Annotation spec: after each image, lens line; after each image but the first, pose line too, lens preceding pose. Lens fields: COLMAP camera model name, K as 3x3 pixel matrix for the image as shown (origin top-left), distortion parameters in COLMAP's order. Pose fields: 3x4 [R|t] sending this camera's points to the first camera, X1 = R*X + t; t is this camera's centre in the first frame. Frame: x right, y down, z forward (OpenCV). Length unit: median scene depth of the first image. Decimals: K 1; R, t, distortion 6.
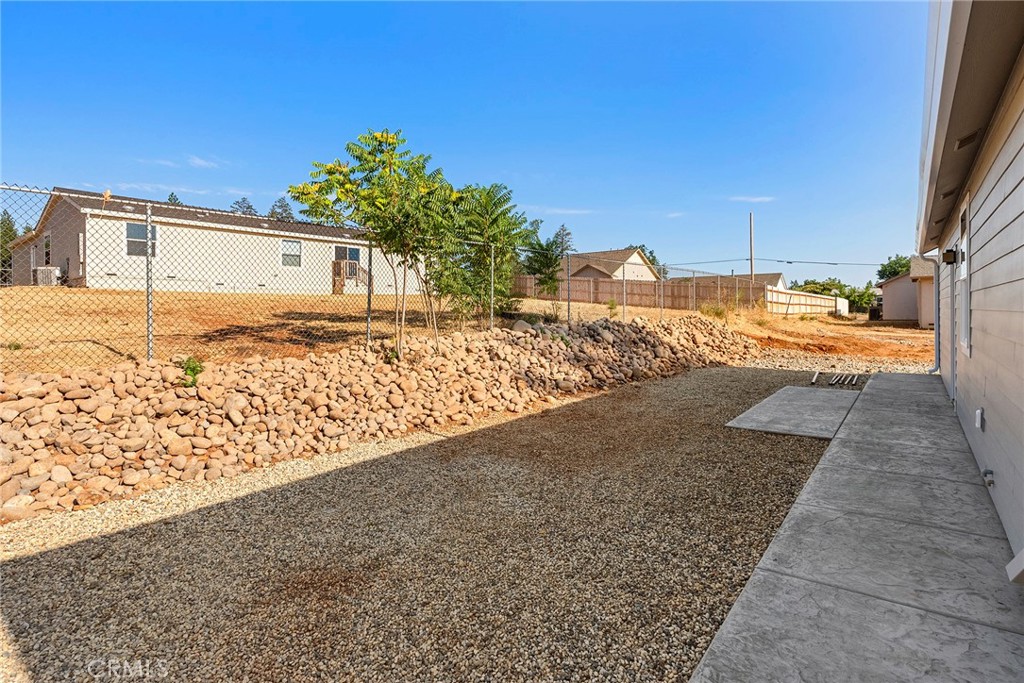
lens RADIAL K [[516.4, 0, 505.9], [0, 516.4, 303.2], [0, 0, 1]] dist [-0.002166, 0.000970]
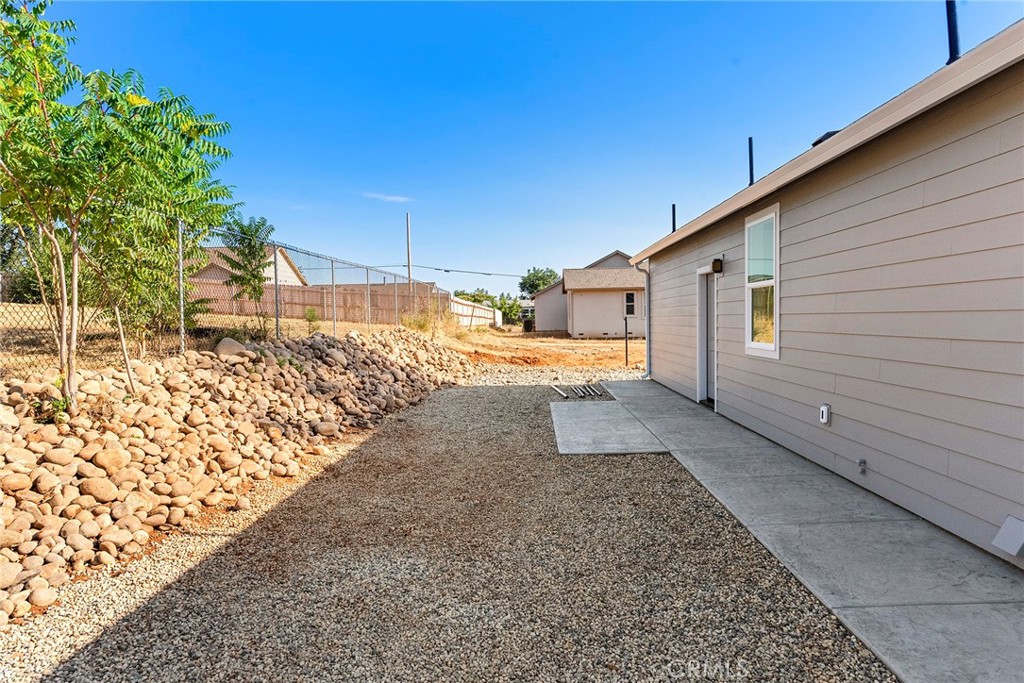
lens RADIAL K [[629.6, 0, 513.2], [0, 629.6, 343.2], [0, 0, 1]] dist [-0.002322, 0.001845]
pose [[0.802128, -0.029586, 0.596419, -0.221576], [0.004328, 0.999034, 0.043737, 0.008857], [-0.597137, -0.032502, 0.801481, 0.195671]]
